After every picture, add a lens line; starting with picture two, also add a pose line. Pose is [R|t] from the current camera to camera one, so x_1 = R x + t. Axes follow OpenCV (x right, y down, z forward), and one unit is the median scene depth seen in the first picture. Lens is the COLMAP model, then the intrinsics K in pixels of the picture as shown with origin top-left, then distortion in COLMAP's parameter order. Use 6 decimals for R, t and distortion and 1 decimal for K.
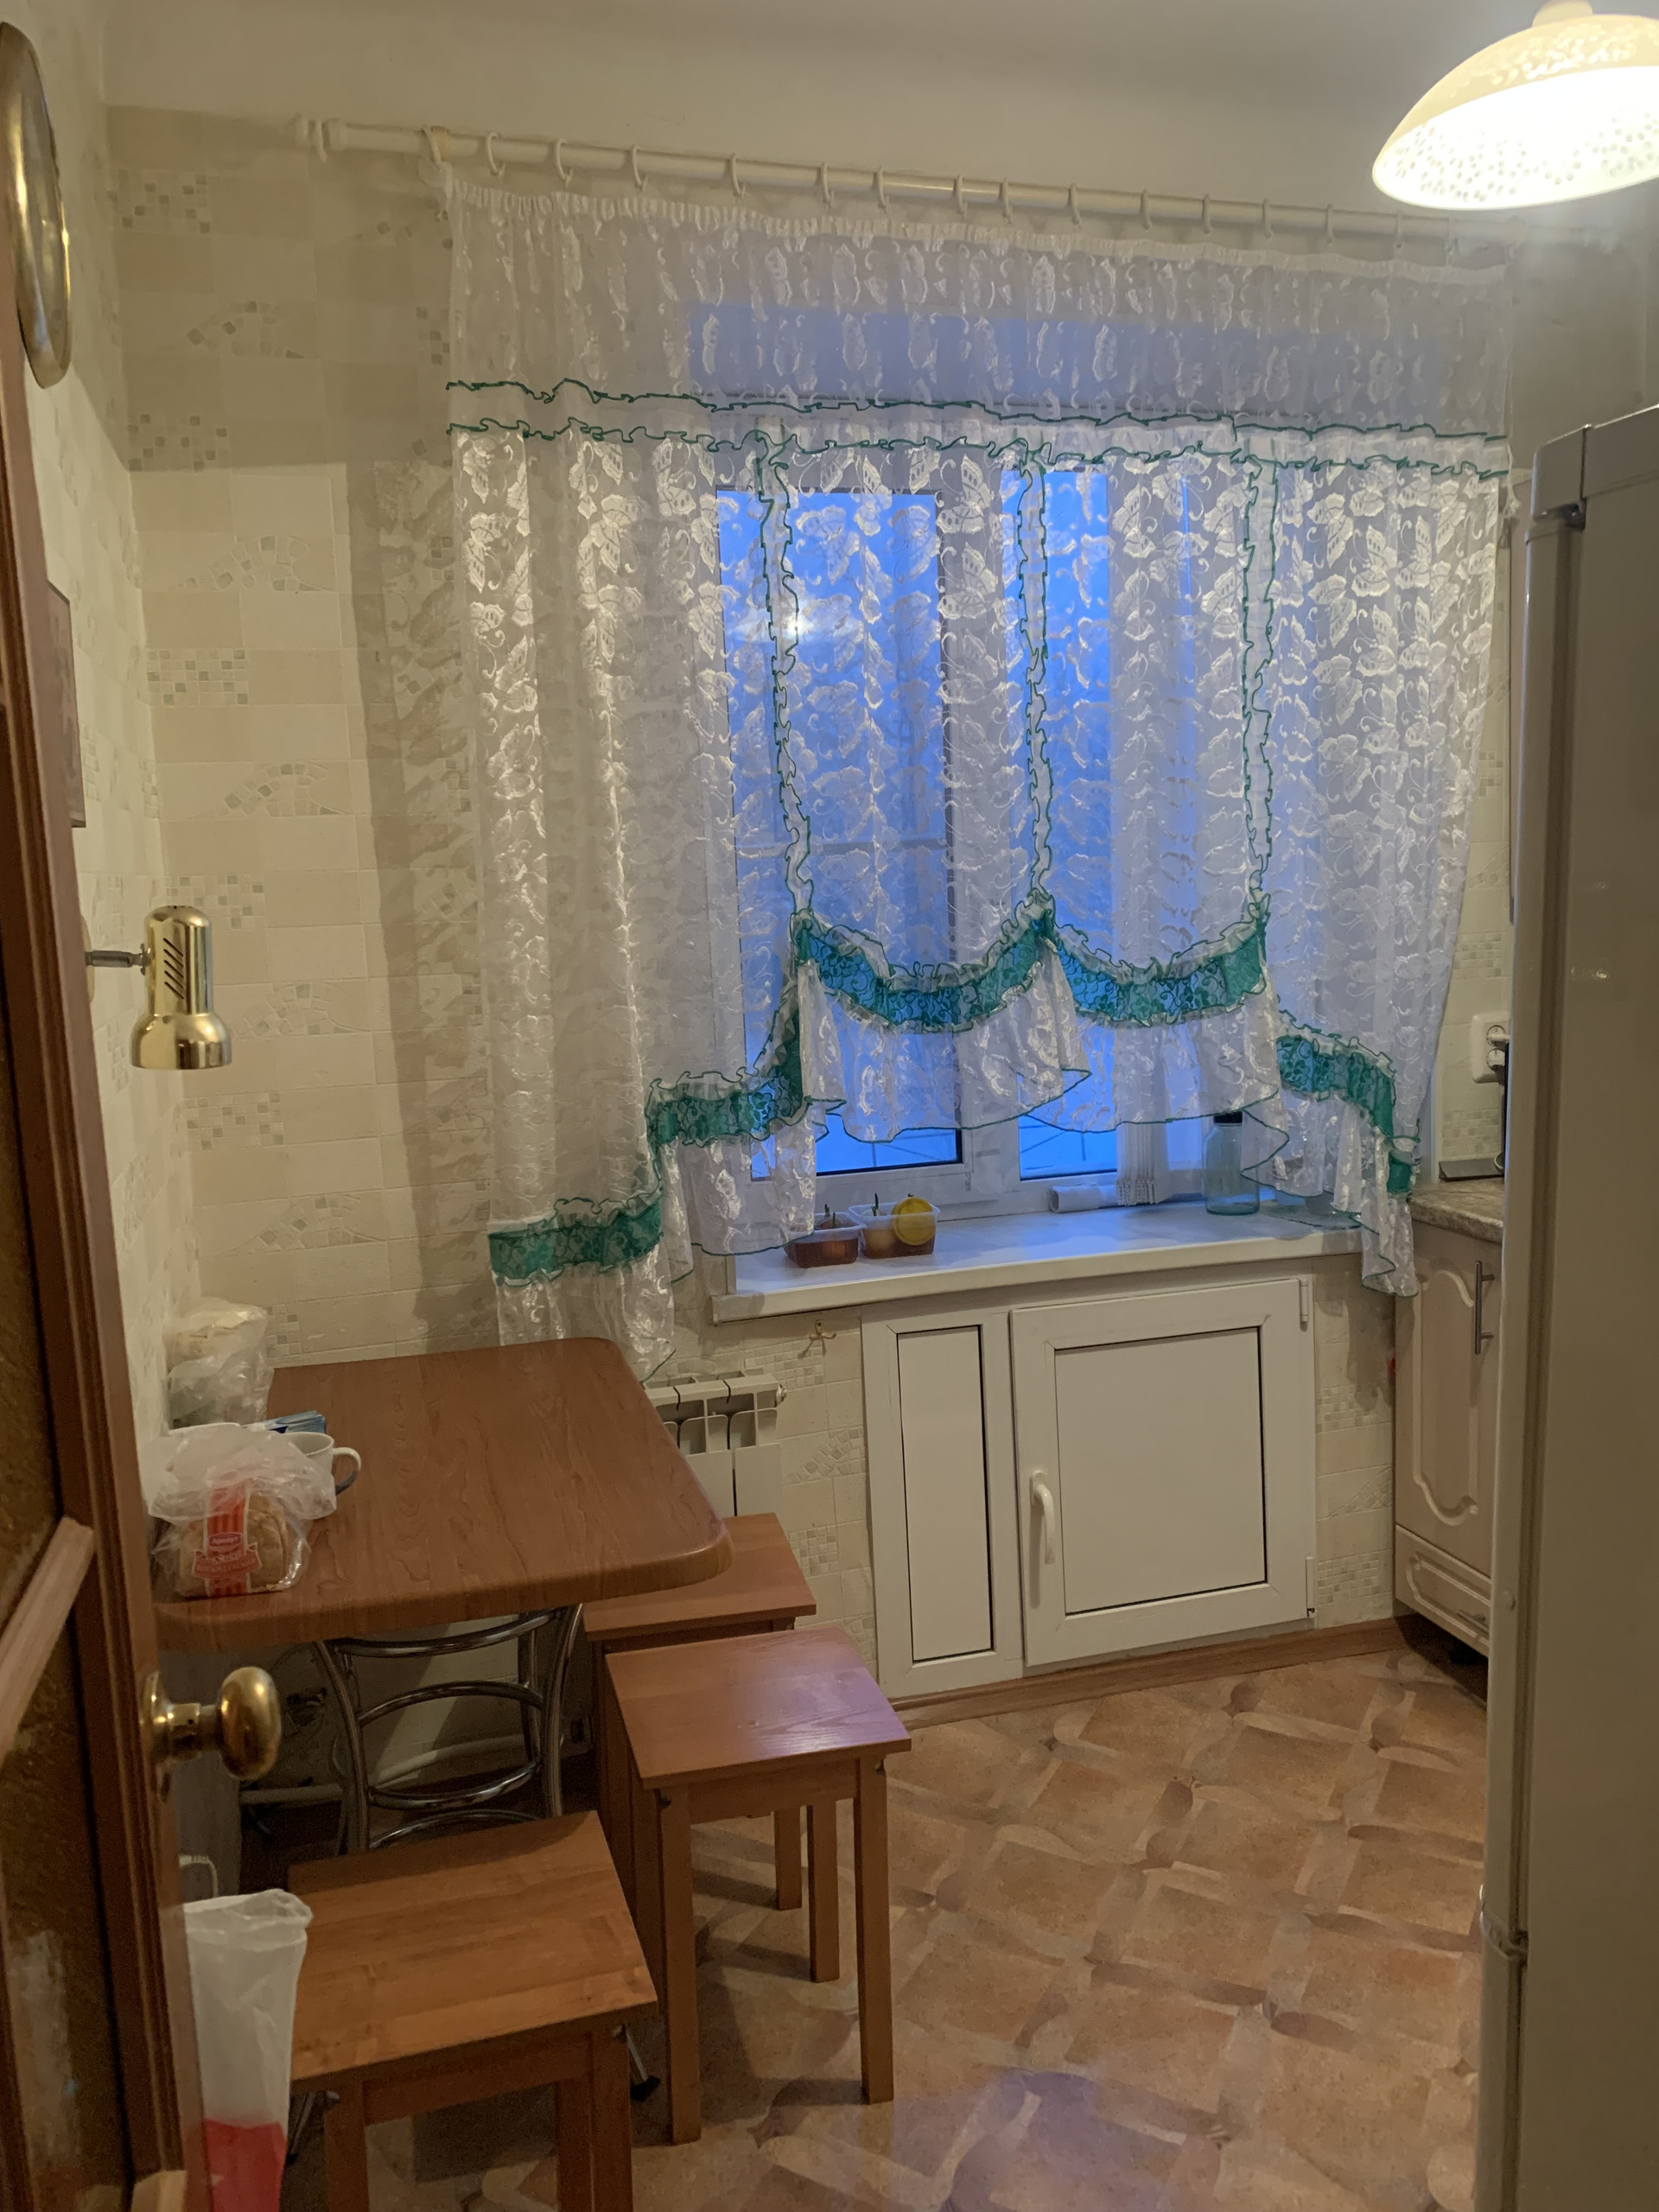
lens RADIAL K [[1695.6, 0, 833.3], [0, 1695.6, 1095.4], [0, 0, 1]] dist [0.073771, -0.105408]
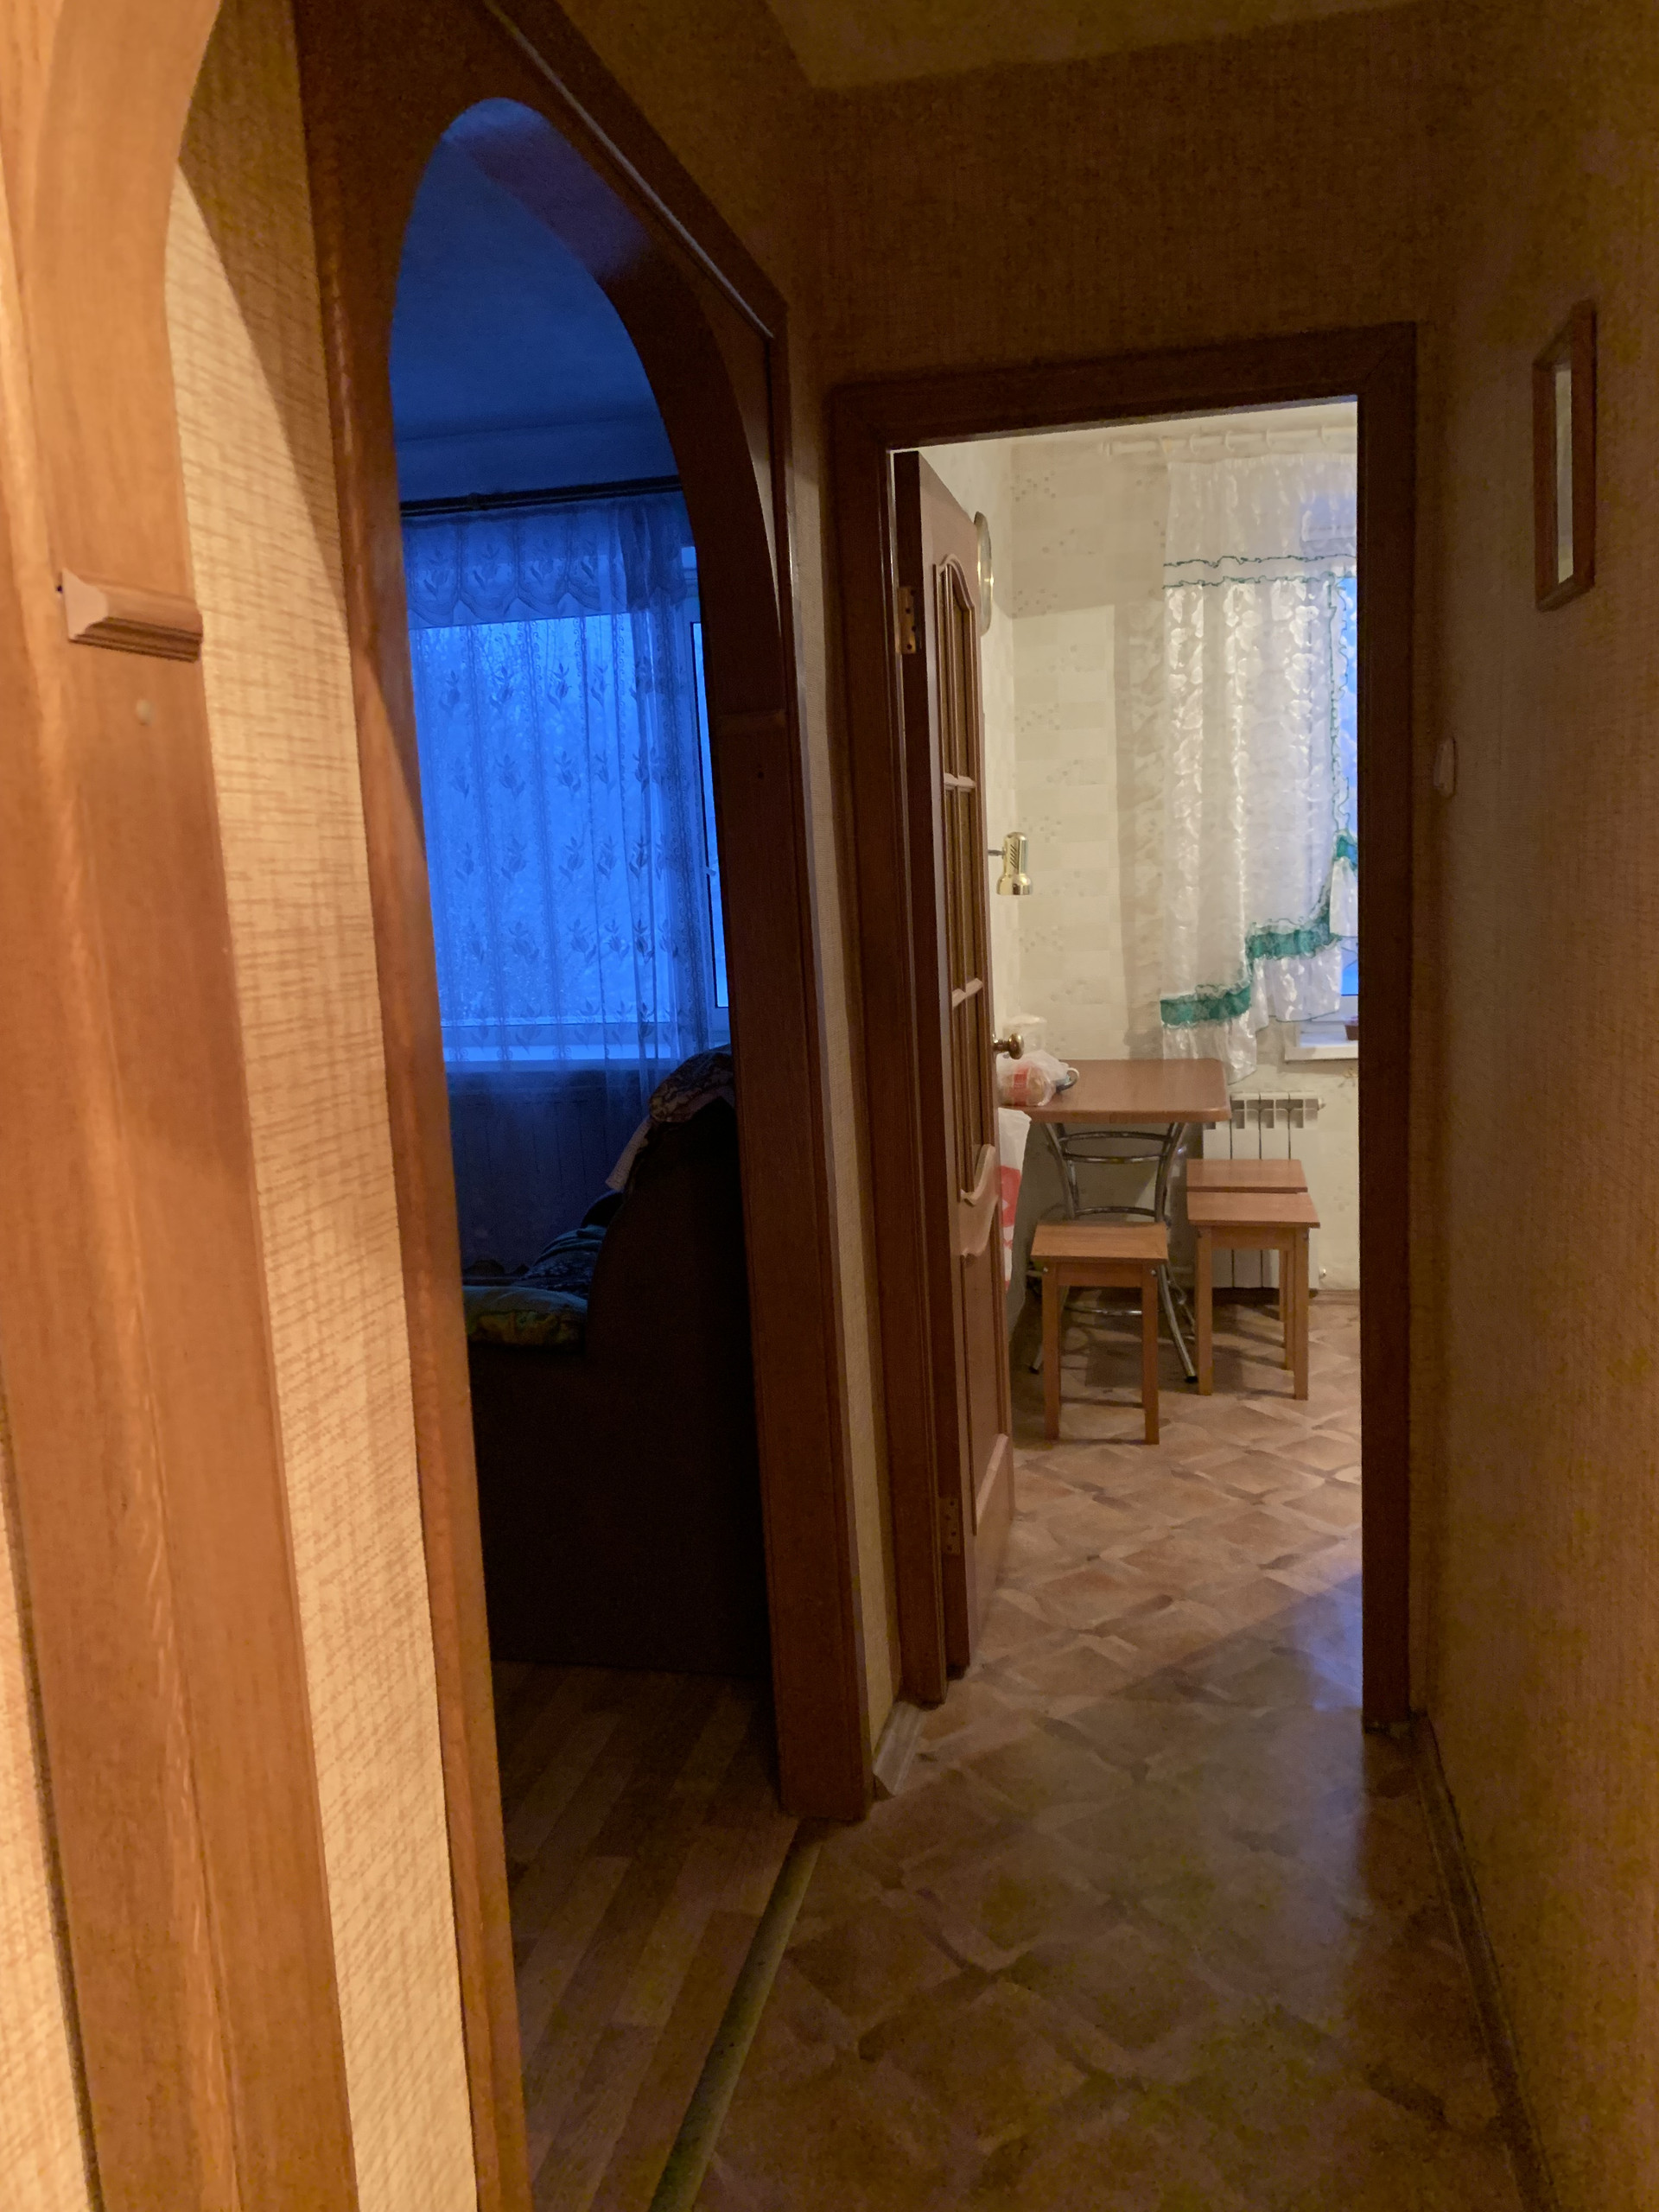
lens RADIAL K [[1695.6, 0, 833.3], [0, 1695.6, 1095.4], [0, 0, 1]] dist [0.073771, -0.105408]
pose [[0.885183, 0.068385, -0.460190, 0.367785], [-0.046974, 0.997221, 0.057832, 0.094843], [0.462865, -0.029575, 0.885935, -0.896066]]
